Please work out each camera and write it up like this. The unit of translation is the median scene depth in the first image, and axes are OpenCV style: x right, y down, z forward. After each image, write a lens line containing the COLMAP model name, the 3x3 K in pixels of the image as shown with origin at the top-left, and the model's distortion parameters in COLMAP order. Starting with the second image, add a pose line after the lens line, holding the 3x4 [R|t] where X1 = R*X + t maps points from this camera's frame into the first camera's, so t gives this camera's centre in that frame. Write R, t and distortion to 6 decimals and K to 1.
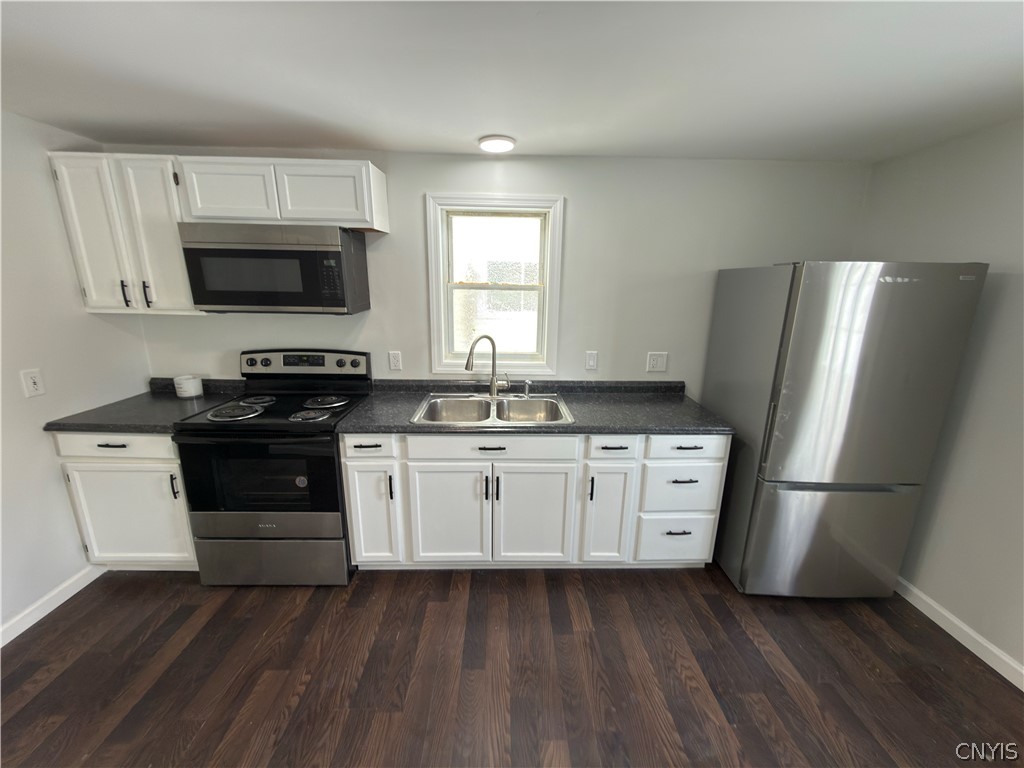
lens RADIAL K [[404.5, 0, 512.5], [0, 404.5, 385.4], [0, 0, 1]] dist [-0.001043, 0.001955]
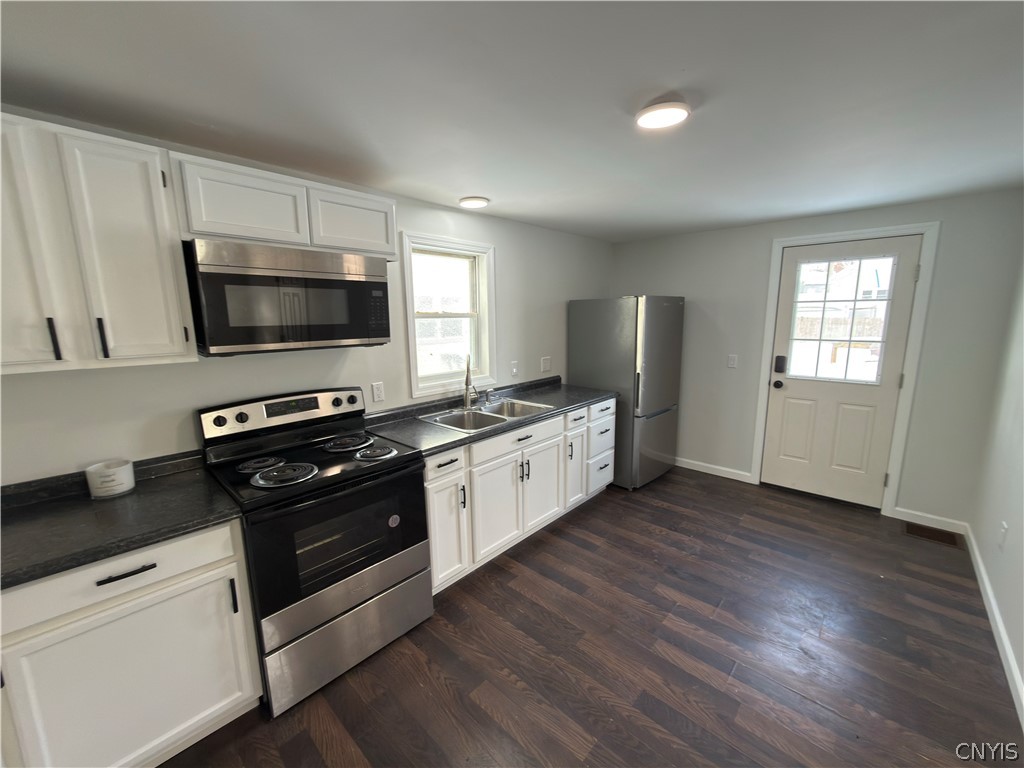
lens RADIAL K [[404.5, 0, 510.5], [0, 404.5, 385.0], [0, 0, 1]] dist [-0.001043, 0.001955]
pose [[0.702145, -0.146933, 0.696709, -0.904259], [0.201400, 0.979502, 0.003601, -0.019859], [-0.682957, 0.137789, 0.717345, 0.091497]]
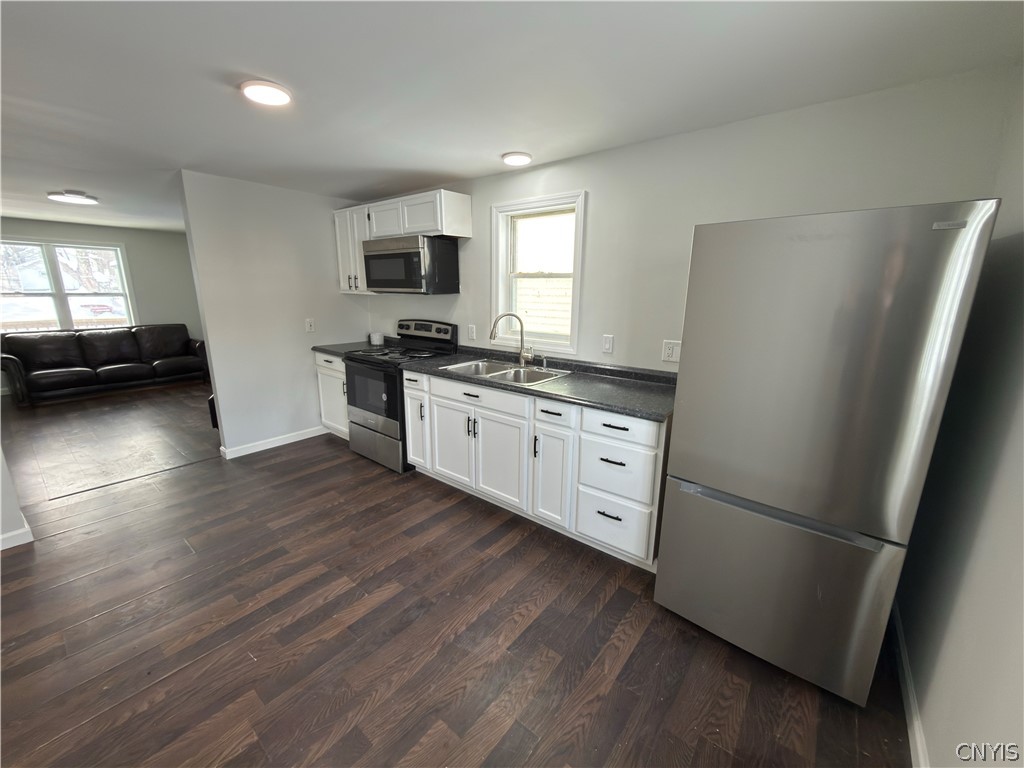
lens RADIAL K [[404.5, 0, 515.2], [0, 404.5, 385.6], [0, 0, 1]] dist [-0.001043, 0.001955]
pose [[0.769248, 0.142346, -0.622892, 0.825963], [-0.160041, 0.986718, 0.027845, 0.064219], [0.618582, 0.078268, 0.781812, 0.065498]]
